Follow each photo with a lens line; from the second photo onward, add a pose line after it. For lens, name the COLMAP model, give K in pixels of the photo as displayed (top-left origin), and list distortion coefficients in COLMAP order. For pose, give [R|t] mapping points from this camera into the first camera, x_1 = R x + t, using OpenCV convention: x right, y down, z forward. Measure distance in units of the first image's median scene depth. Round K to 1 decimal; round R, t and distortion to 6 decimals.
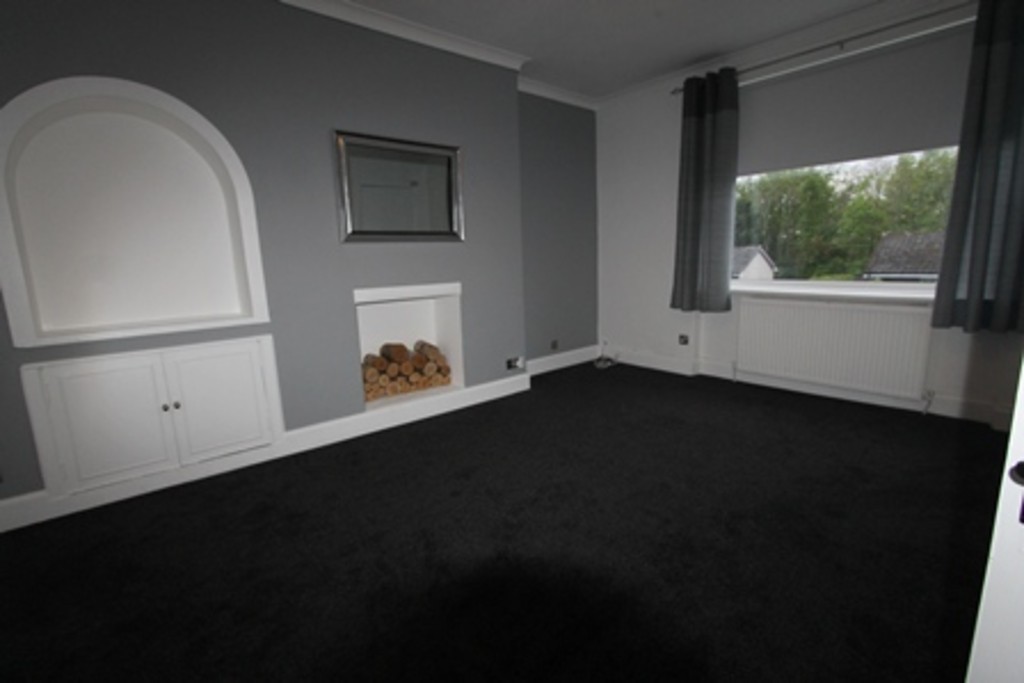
lens RADIAL K [[474.9, 0, 512.0], [0, 474.9, 341.5], [0, 0, 1]] dist [-0.024037, 0.001111]
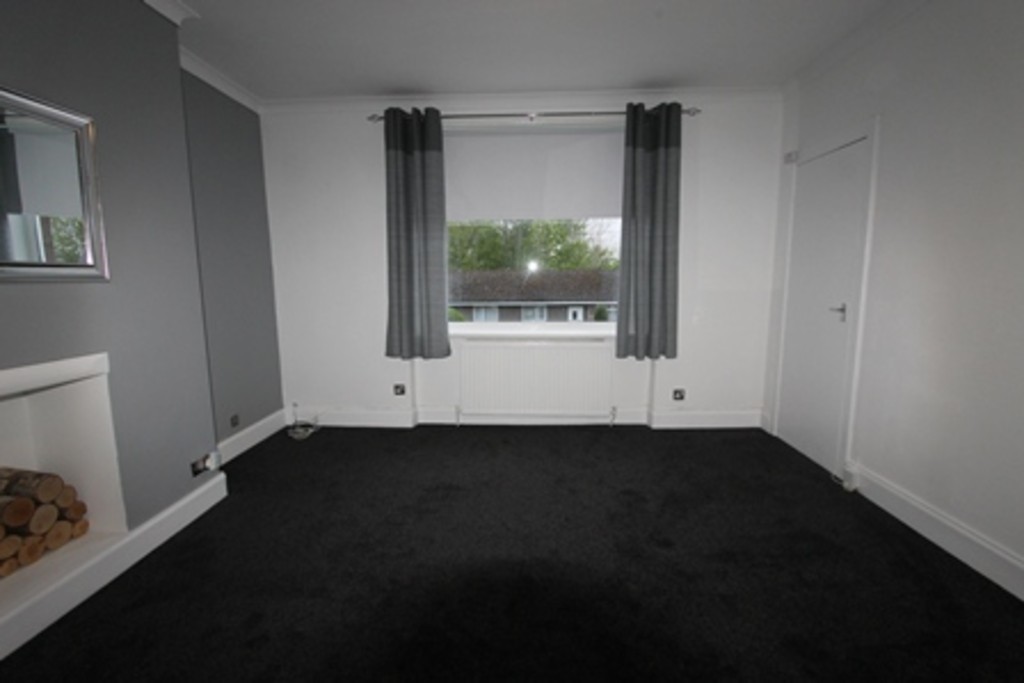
lens RADIAL K [[474.9, 0, 512.0], [0, 474.9, 341.5], [0, 0, 1]] dist [-0.024037, 0.001111]
pose [[0.680013, -0.070204, 0.729832, -0.167089], [0.115130, 0.993281, -0.011725, -0.067201], [-0.724105, 0.091998, 0.683526, 0.237606]]
